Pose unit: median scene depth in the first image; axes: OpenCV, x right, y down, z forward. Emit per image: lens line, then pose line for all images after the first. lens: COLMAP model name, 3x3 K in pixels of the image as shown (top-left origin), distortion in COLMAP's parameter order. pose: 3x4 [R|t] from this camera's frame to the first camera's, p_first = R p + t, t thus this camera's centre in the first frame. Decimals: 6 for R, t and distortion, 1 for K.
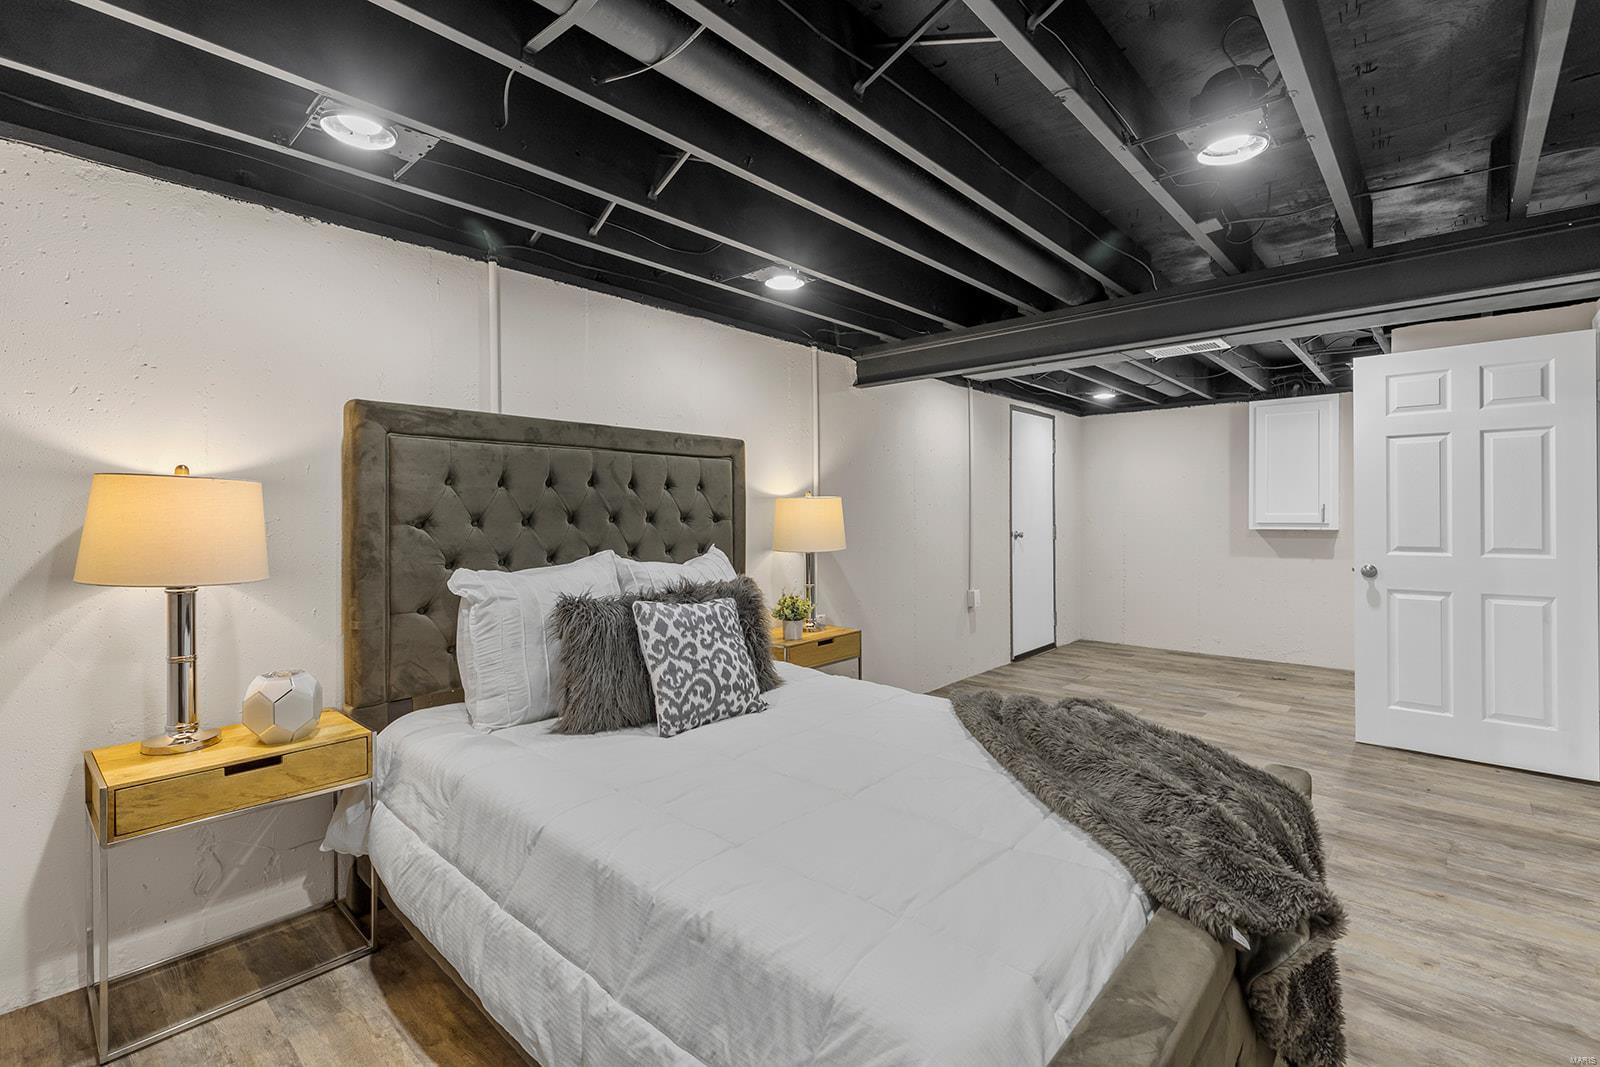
lens RADIAL K [[726.2, 0, 792.4], [0, 726.2, 516.7], [0, 0, 1]] dist [0.004440, -0.000138]
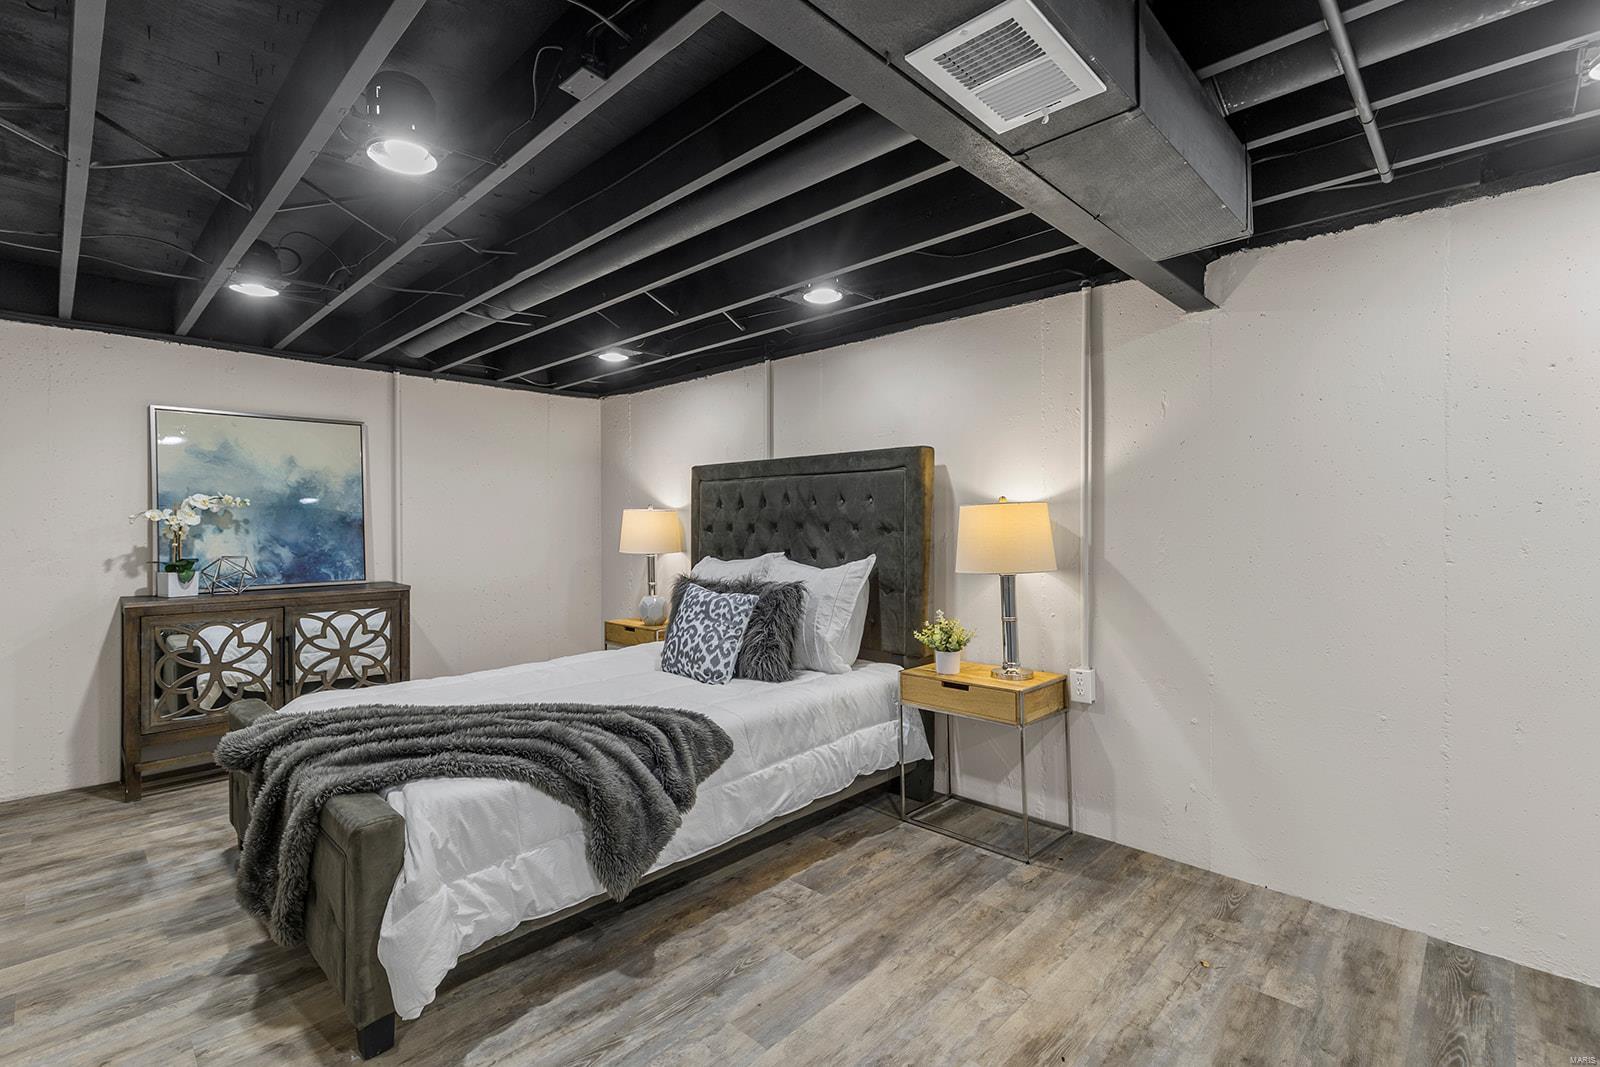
lens RADIAL K [[726.2, 0, 792.4], [0, 726.2, 516.7], [0, 0, 1]] dist [0.004440, -0.000138]
pose [[-0.037598, -0.004363, -0.999283, 1.211876], [-0.003262, 0.999986, -0.004243, -0.014805], [0.999288, 0.003100, -0.037612, 1.202113]]
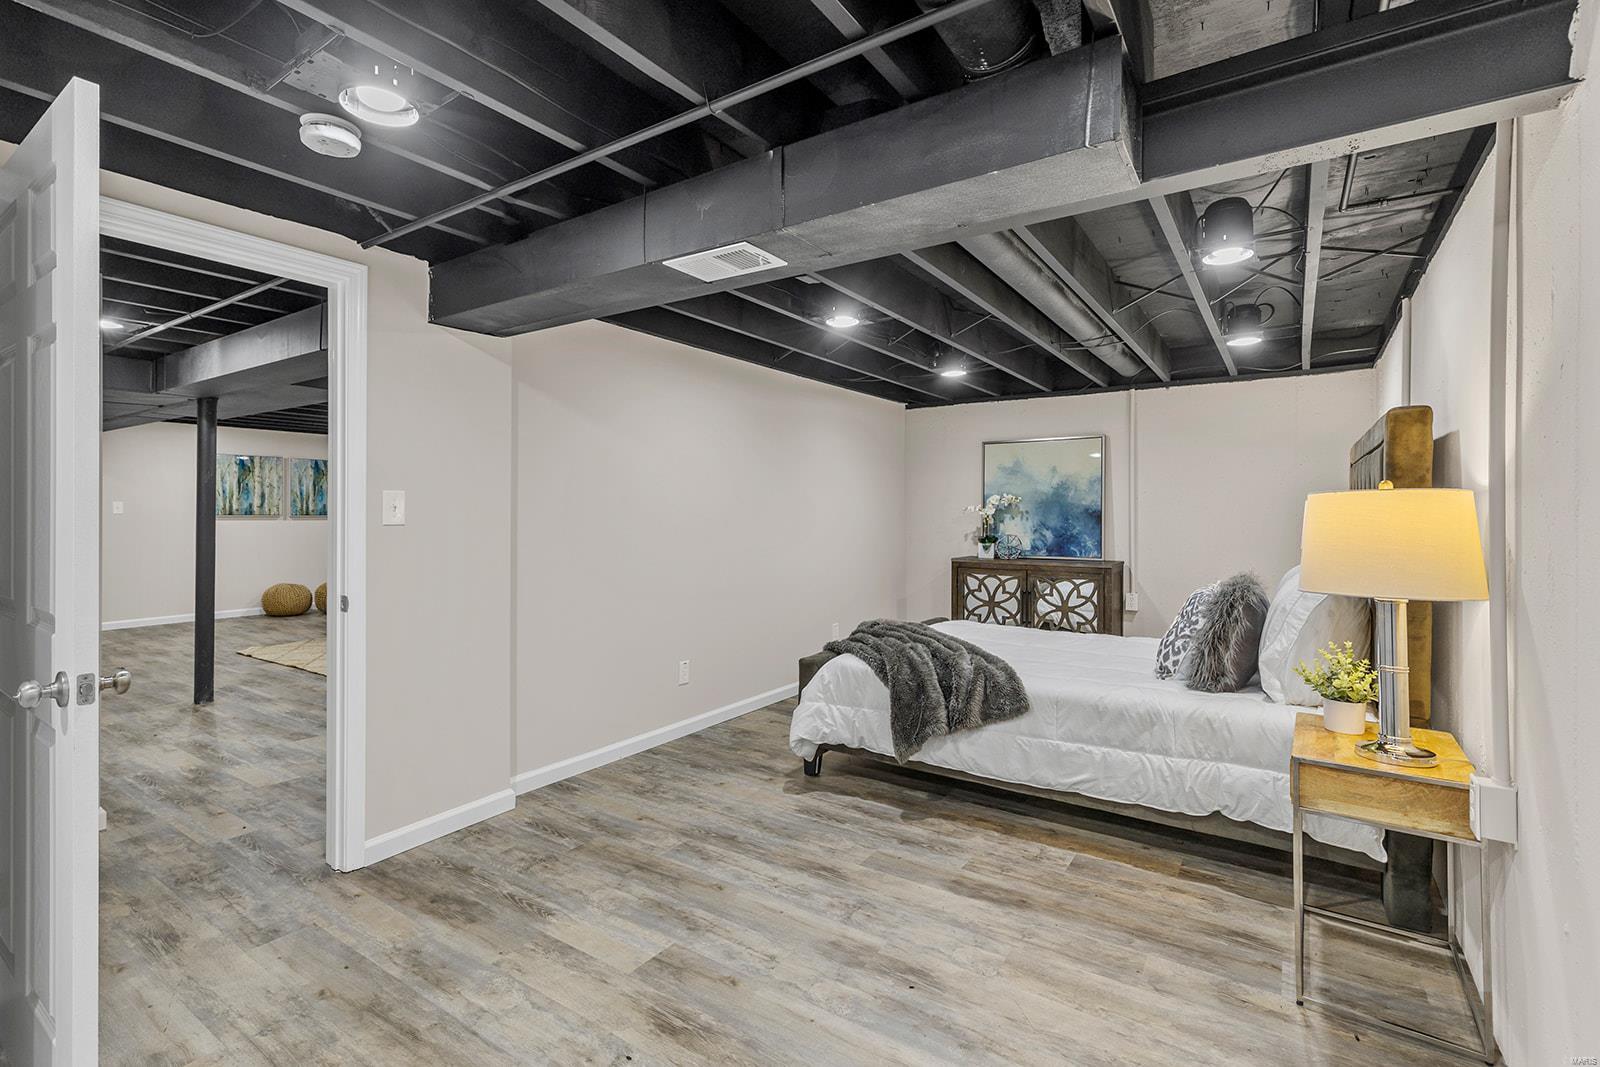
lens RADIAL K [[726.2, 0, 792.4], [0, 726.2, 516.7], [0, 0, 1]] dist [0.004440, -0.000138]
pose [[-0.990543, 0.000696, -0.137203, 0.756993], [-0.001291, 0.999896, 0.014392, -0.024898], [0.137199, 0.014433, -0.990438, 2.164699]]
